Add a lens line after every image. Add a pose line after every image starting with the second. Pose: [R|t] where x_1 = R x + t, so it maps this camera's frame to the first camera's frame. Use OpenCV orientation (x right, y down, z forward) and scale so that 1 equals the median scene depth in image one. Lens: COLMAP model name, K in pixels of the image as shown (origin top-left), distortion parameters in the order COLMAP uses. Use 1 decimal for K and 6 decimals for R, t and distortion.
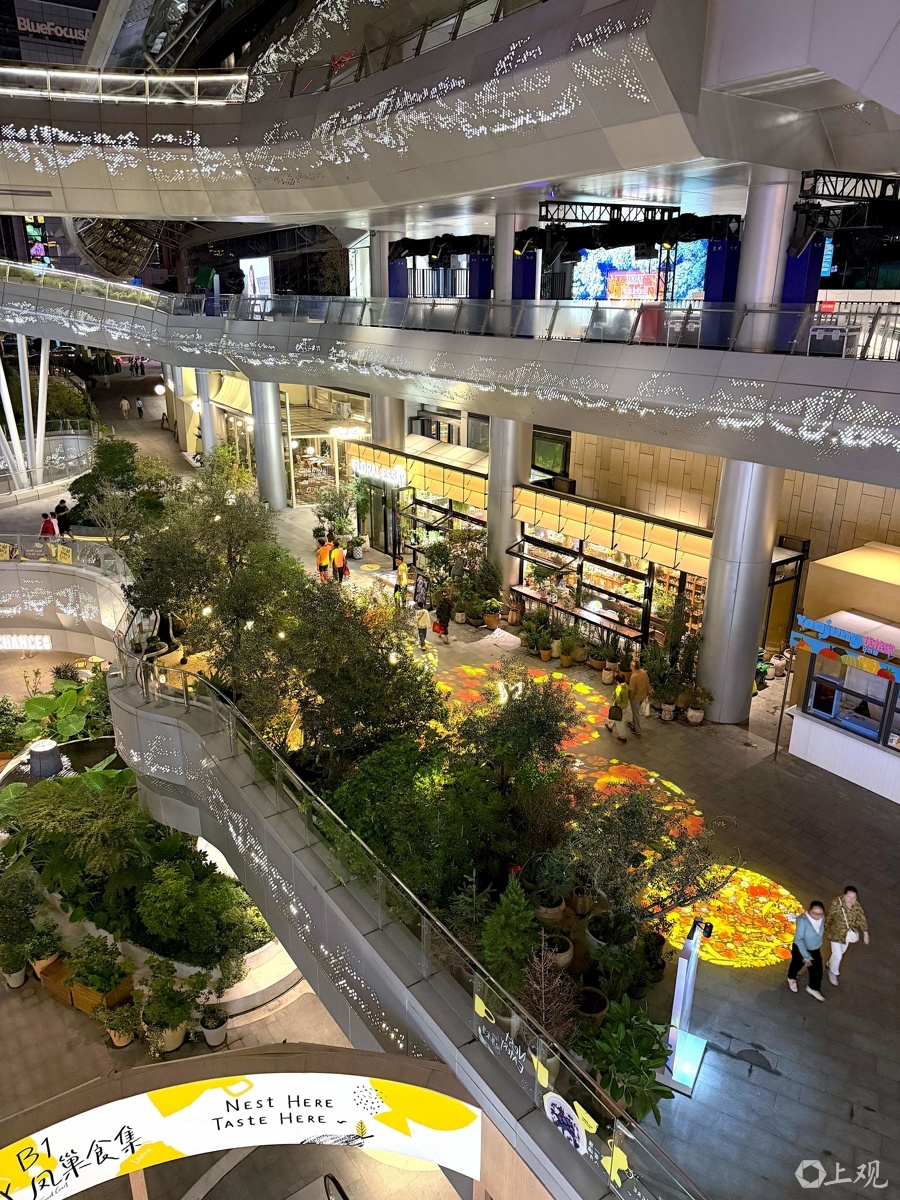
lens RADIAL K [[820.6, 0, 450.0], [0, 820.6, 600.0], [0, 0, 1]] dist [0.189444, -0.349312]
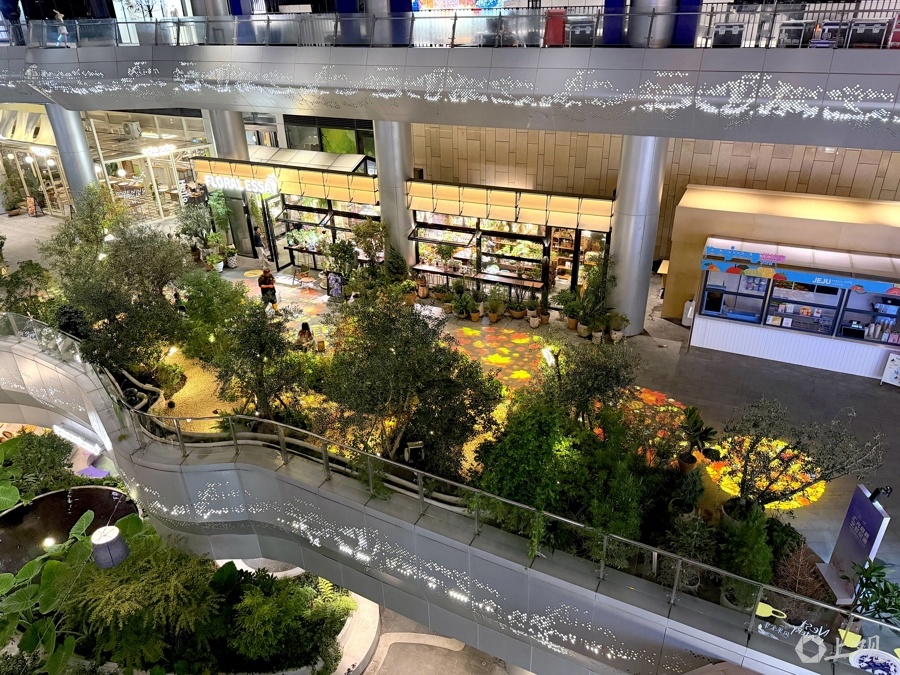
lens RADIAL K [[625.4, 0, 450.0], [0, 625.4, 337.5], [0, 0, 1]] dist [0.042741, -0.051279]
pose [[0.885979, -0.241275, 0.396015, -0.340677], [0.187784, 0.967502, 0.169340, -0.078498], [-0.424003, -0.075667, 0.902494, 0.204243]]
